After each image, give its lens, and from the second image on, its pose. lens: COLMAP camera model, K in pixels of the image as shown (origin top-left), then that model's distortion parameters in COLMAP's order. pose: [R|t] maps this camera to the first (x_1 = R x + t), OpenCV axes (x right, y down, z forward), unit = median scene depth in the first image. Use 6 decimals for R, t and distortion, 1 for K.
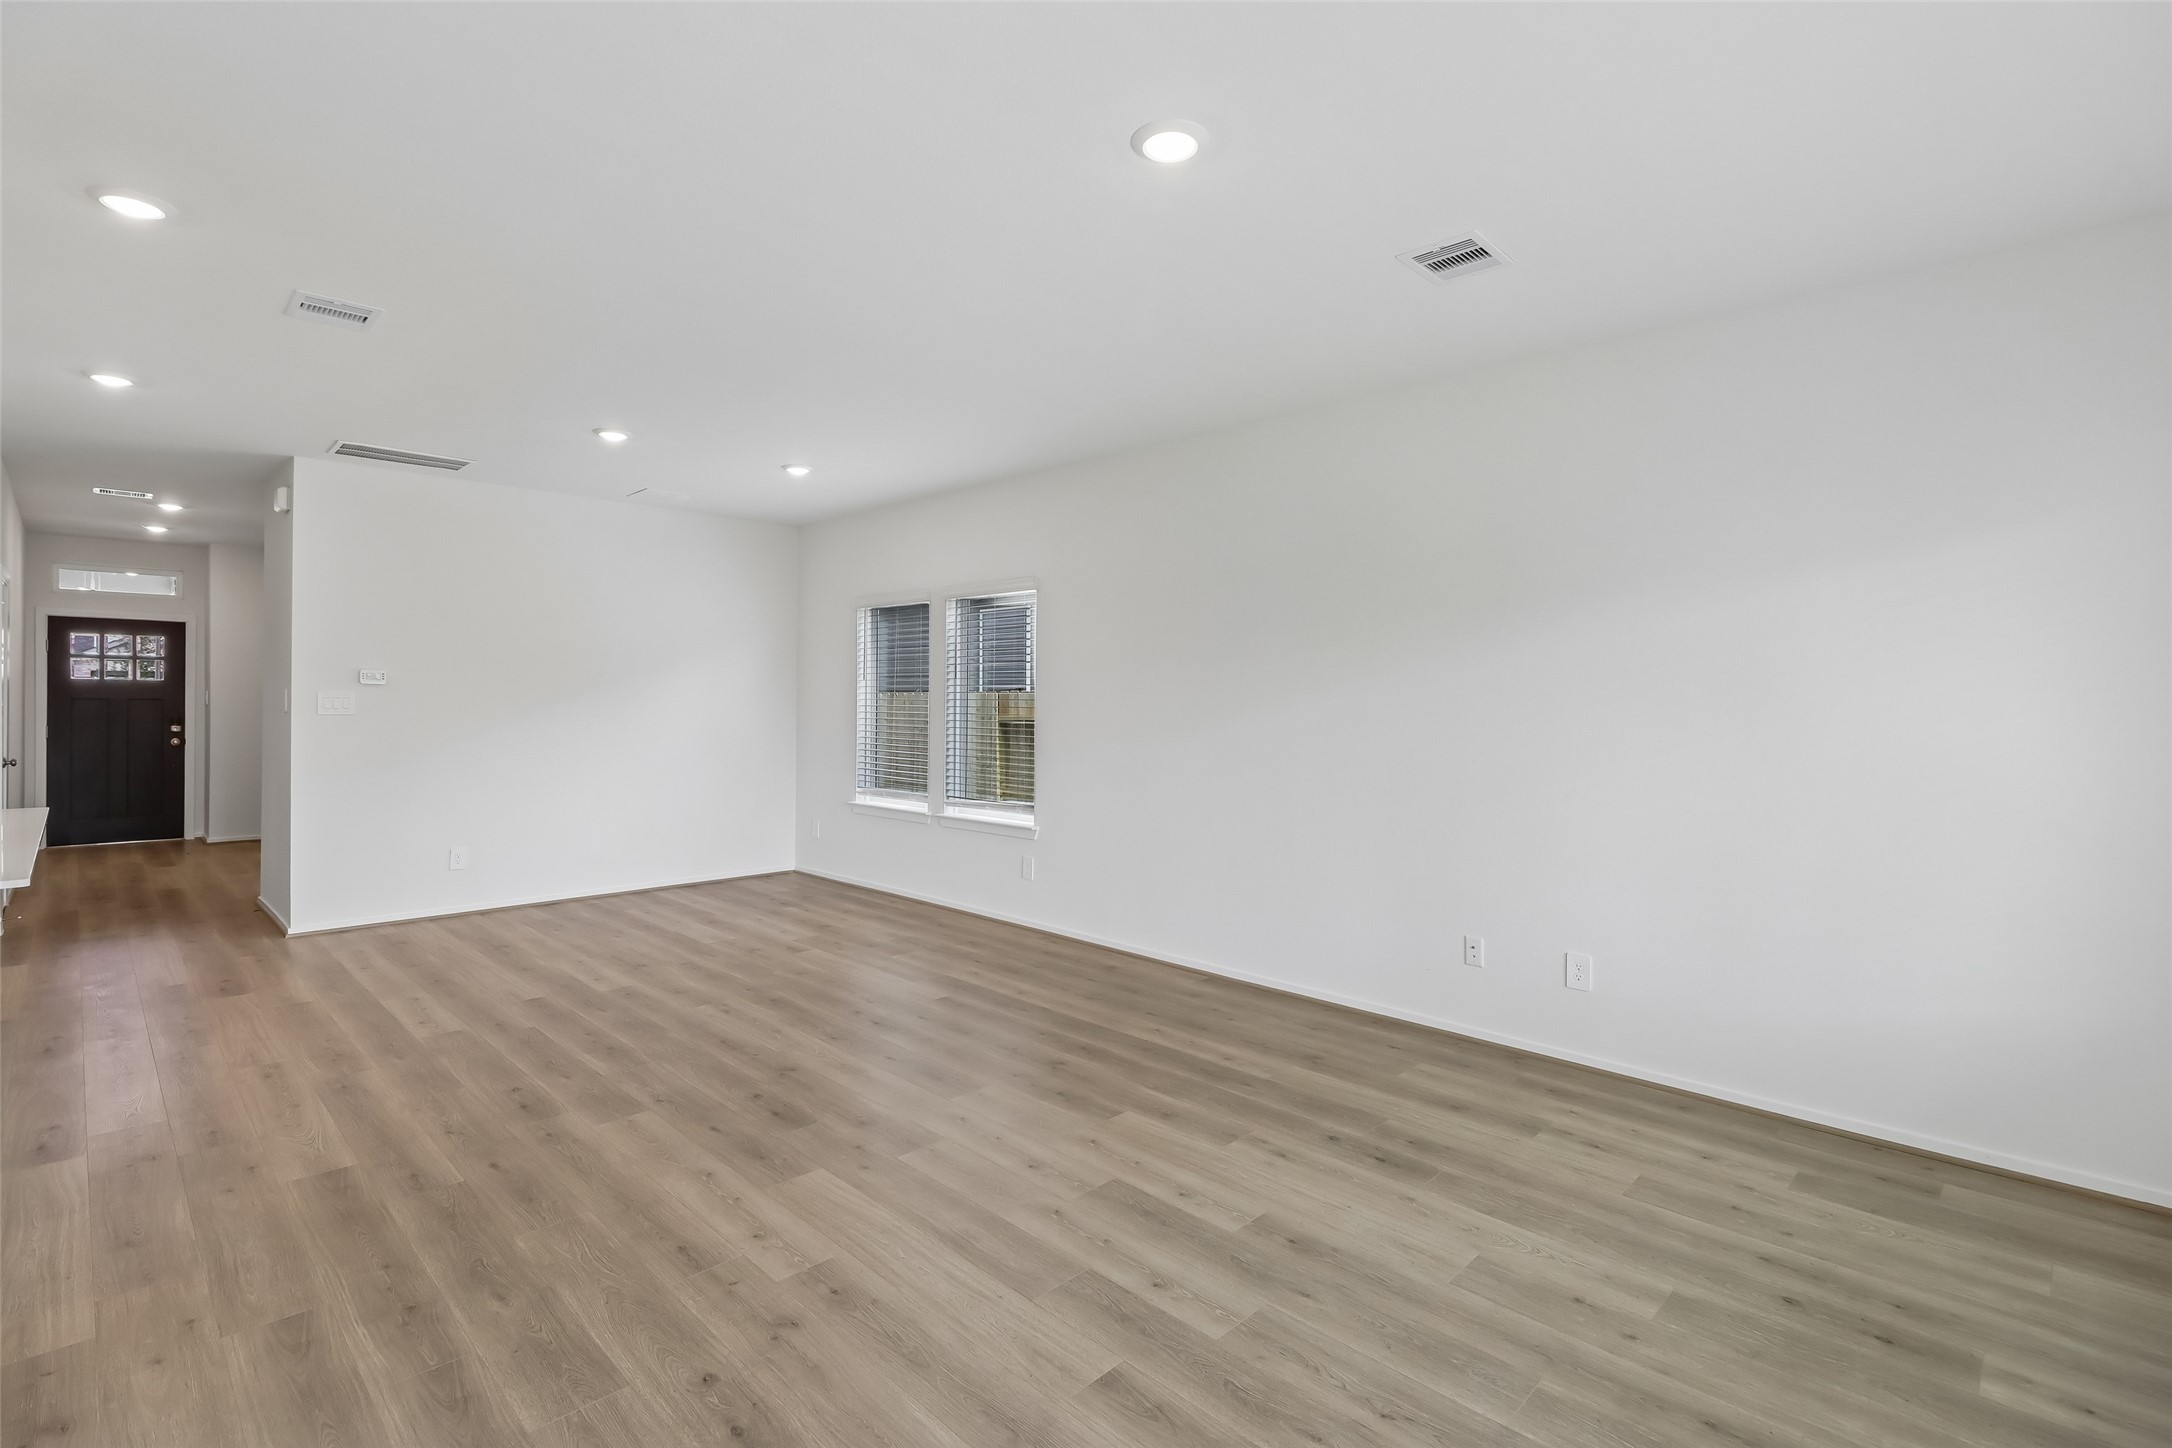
lens RADIAL K [[1012.7, 0, 1174.5], [0, 1012.7, 711.1], [0, 0, 1]] dist [0.019706, -0.014293]
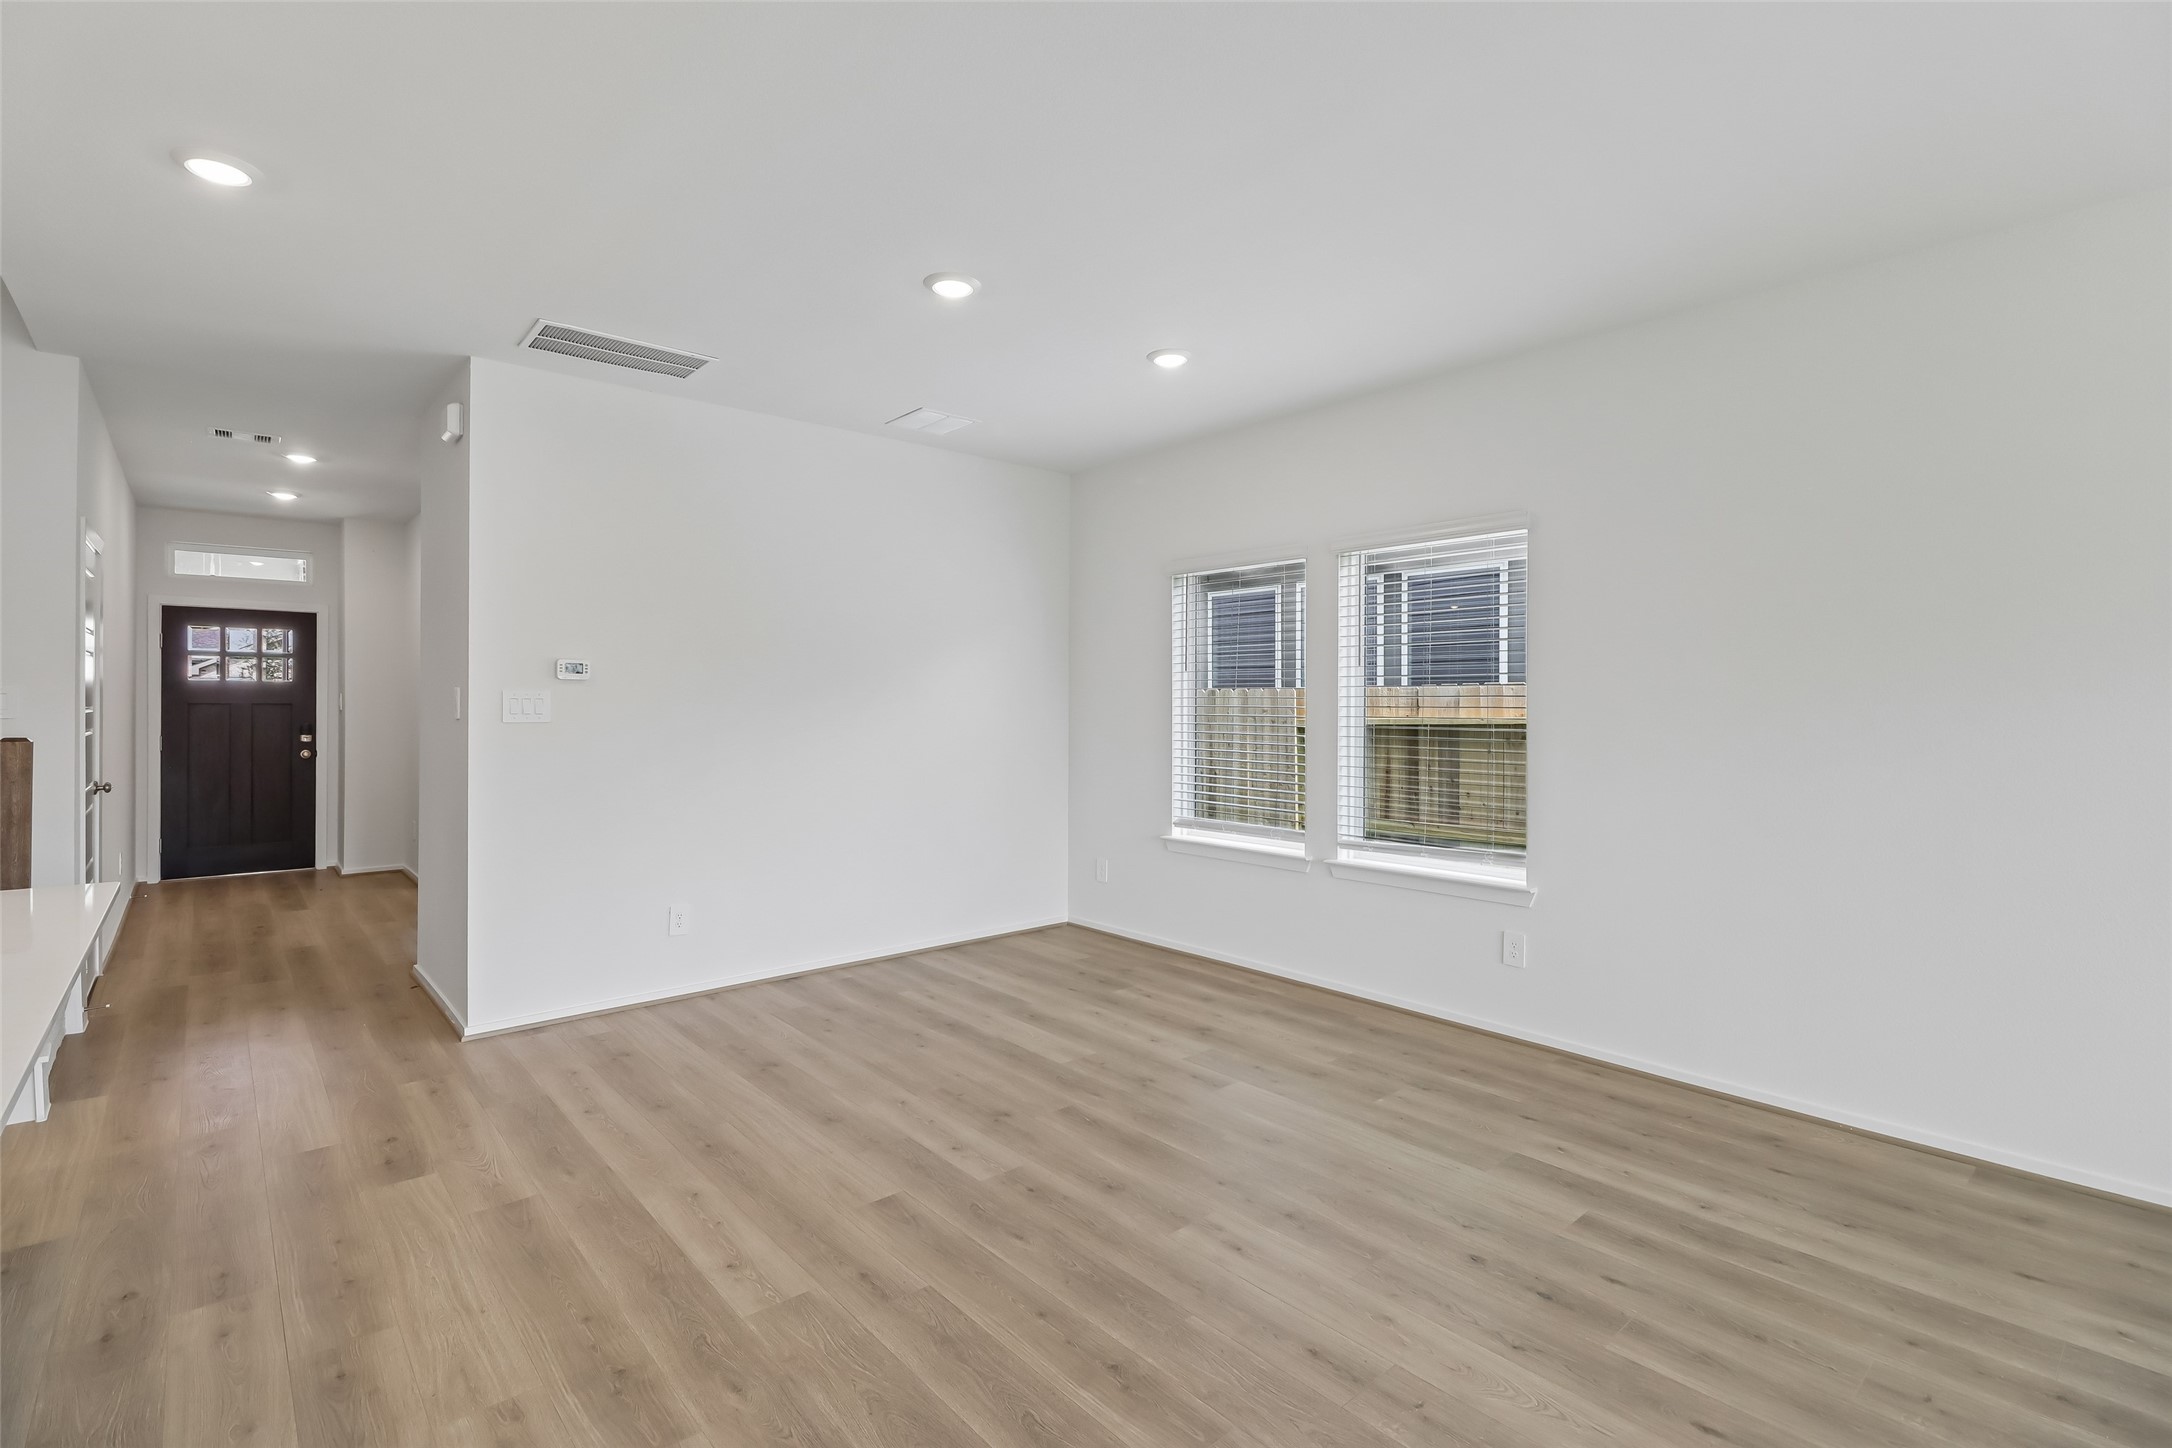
lens RADIAL K [[1015.4, 0, 1168.3], [0, 1015.4, 707.7], [0, 0, 1]] dist [0.020103, -0.015584]
pose [[0.997478, -0.005869, -0.070738, -0.379140], [0.005558, 0.999974, -0.004594, -0.001446], [0.070763, 0.004189, 0.997484, 0.375167]]
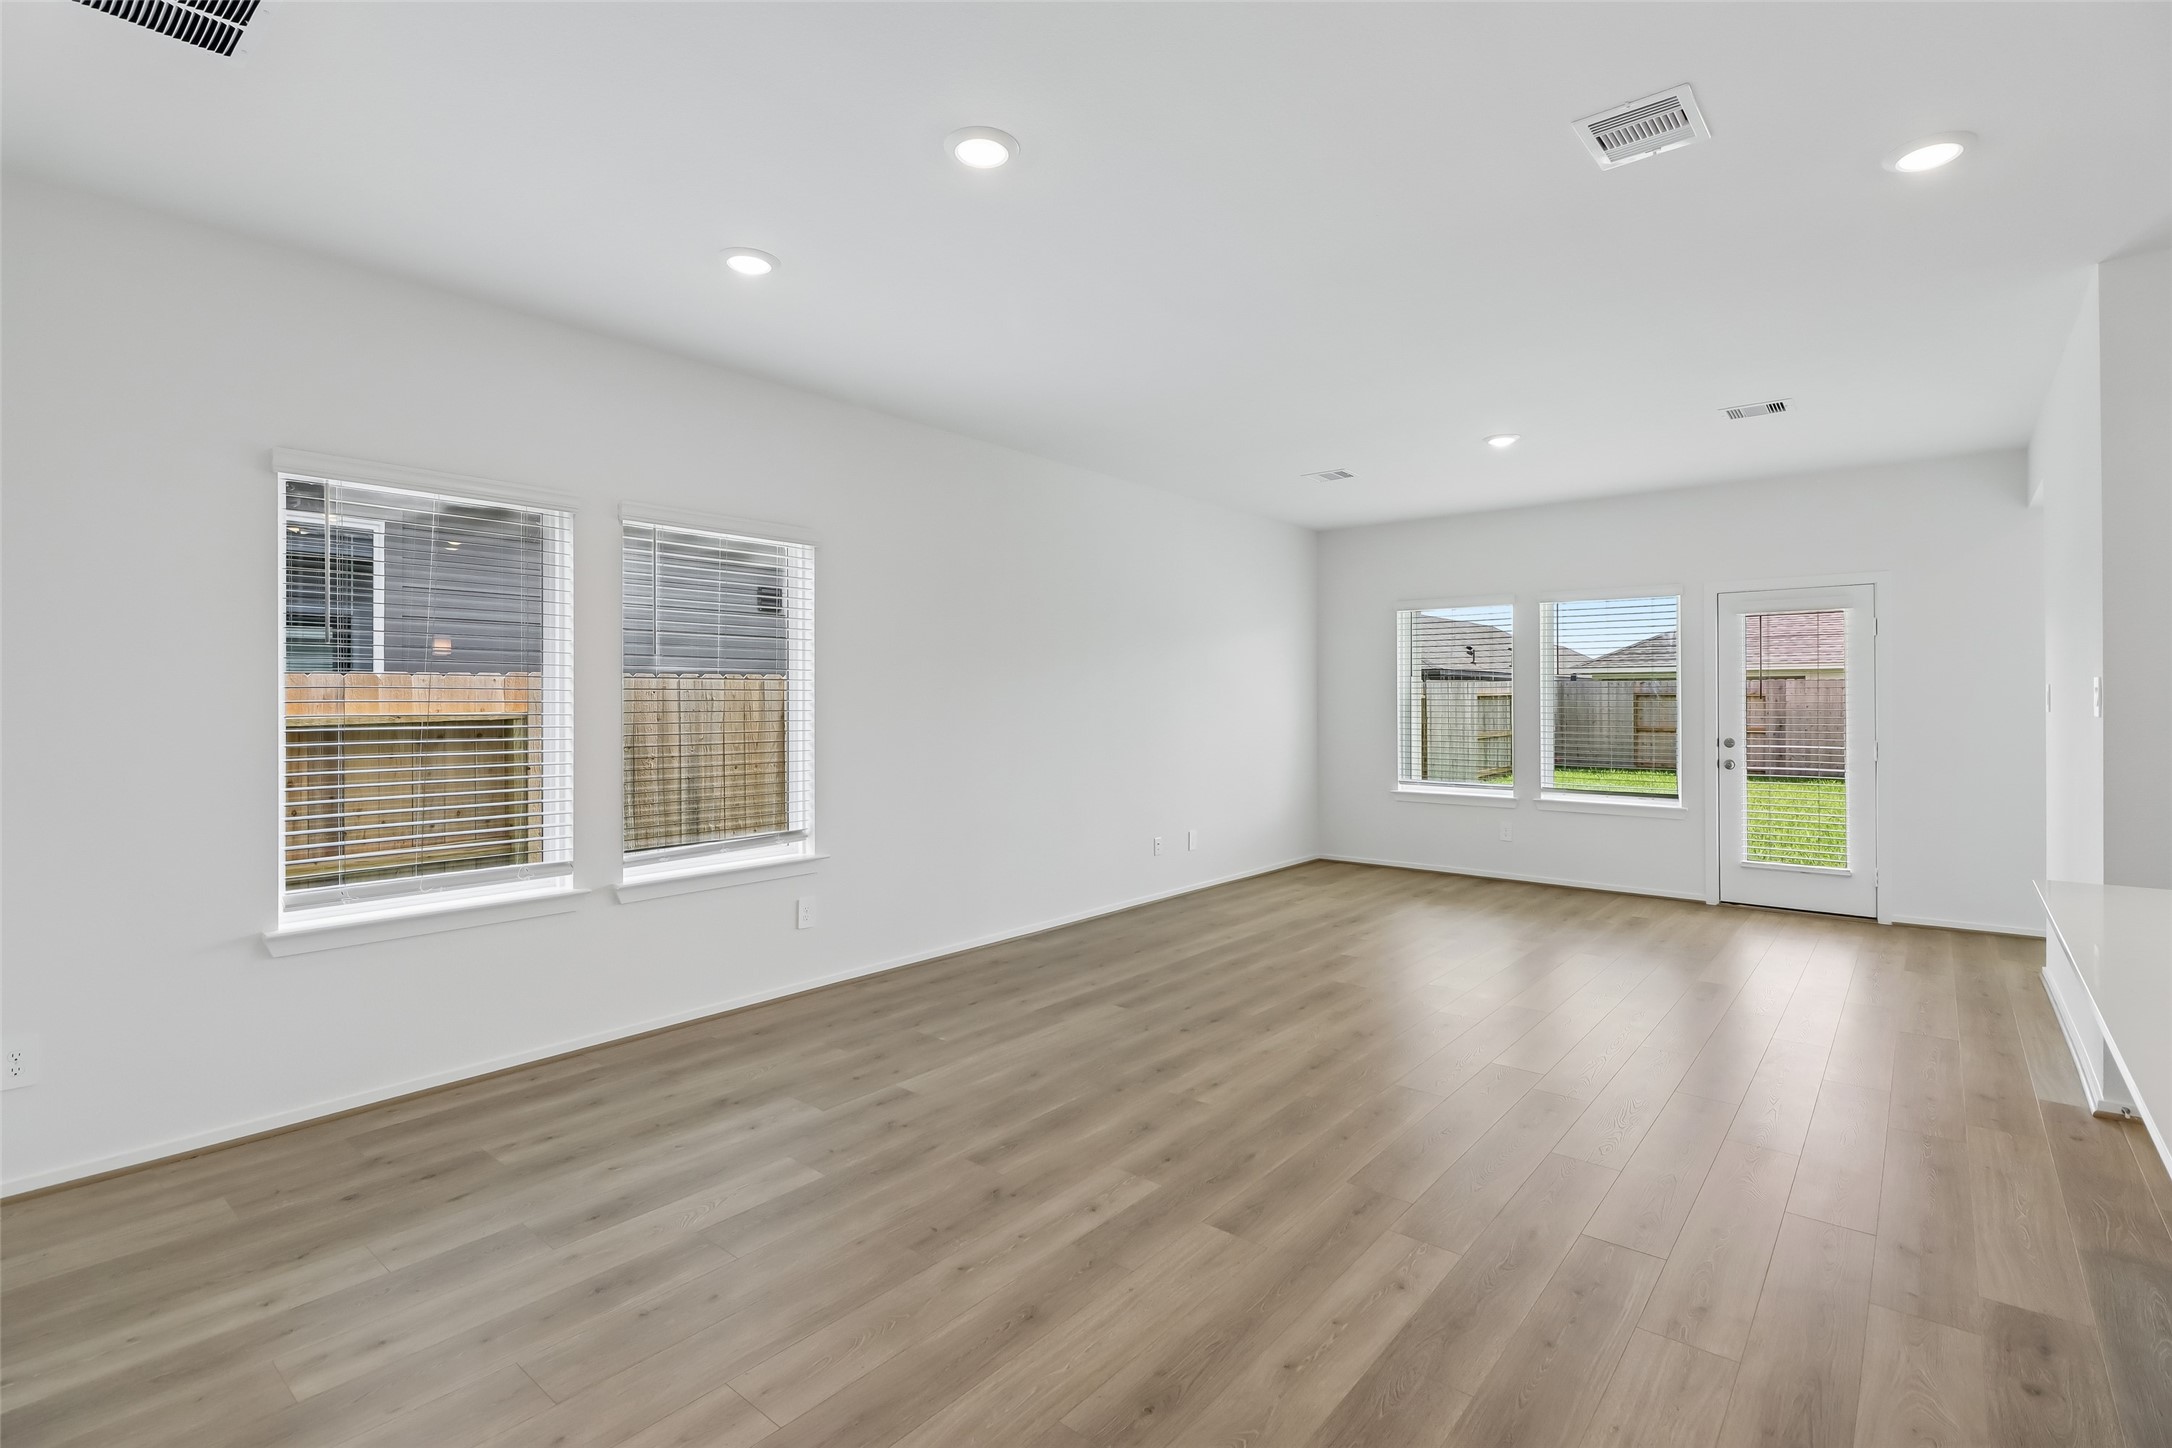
lens RADIAL K [[1025.5, 0, 997.8], [0, 1025.5, 702.1], [0, 0, 1]] dist [0.014613, -0.012296]
pose [[-0.008932, -0.011028, 0.999899, -1.071605], [0.008814, 0.999899, 0.011106, -0.010573], [-0.999921, 0.008912, -0.008834, 1.018644]]
